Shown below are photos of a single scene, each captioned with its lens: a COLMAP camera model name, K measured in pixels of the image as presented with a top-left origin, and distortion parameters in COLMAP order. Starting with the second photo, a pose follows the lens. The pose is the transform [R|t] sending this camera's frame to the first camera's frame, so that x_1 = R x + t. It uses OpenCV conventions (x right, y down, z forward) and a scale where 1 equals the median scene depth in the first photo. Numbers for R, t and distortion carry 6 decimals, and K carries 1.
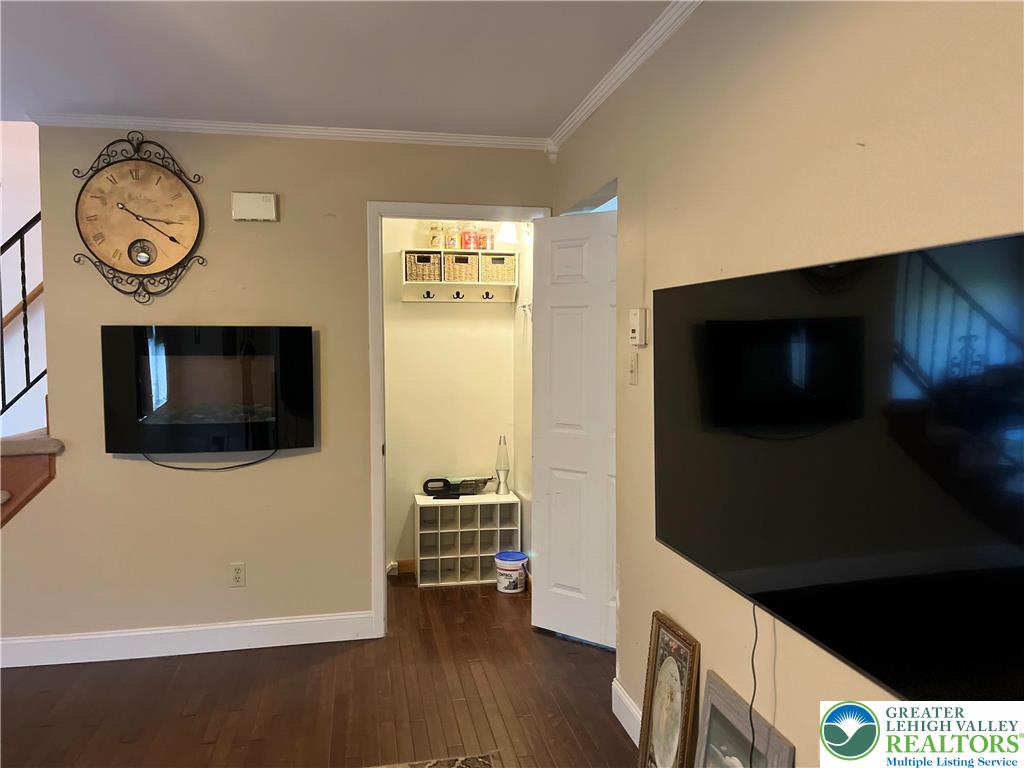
lens RADIAL K [[771.2, 0, 512.0], [0, 771.2, 384.0], [0, 0, 1]] dist [0.070301, -0.087094]
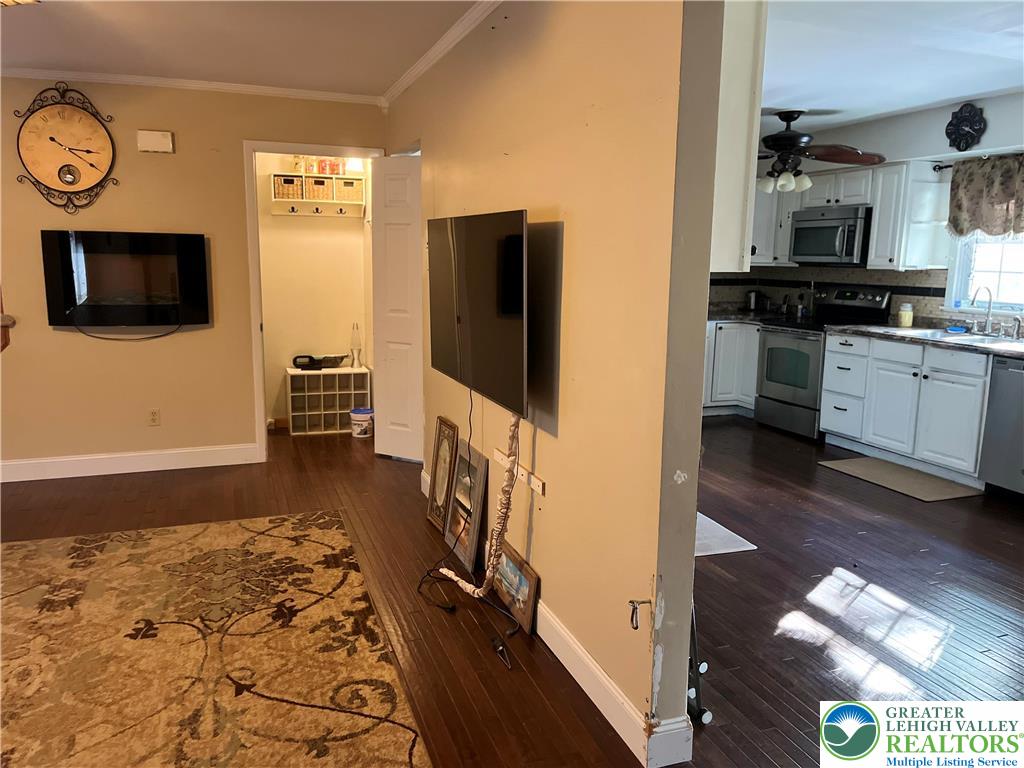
lens RADIAL K [[771.2, 0, 512.0], [0, 771.2, 384.0], [0, 0, 1]] dist [0.070301, -0.087094]
pose [[0.987160, -0.008384, 0.159515, 0.048551], [-0.010420, 0.993115, 0.116682, 0.019361], [-0.159395, -0.116846, 0.980276, -0.407798]]
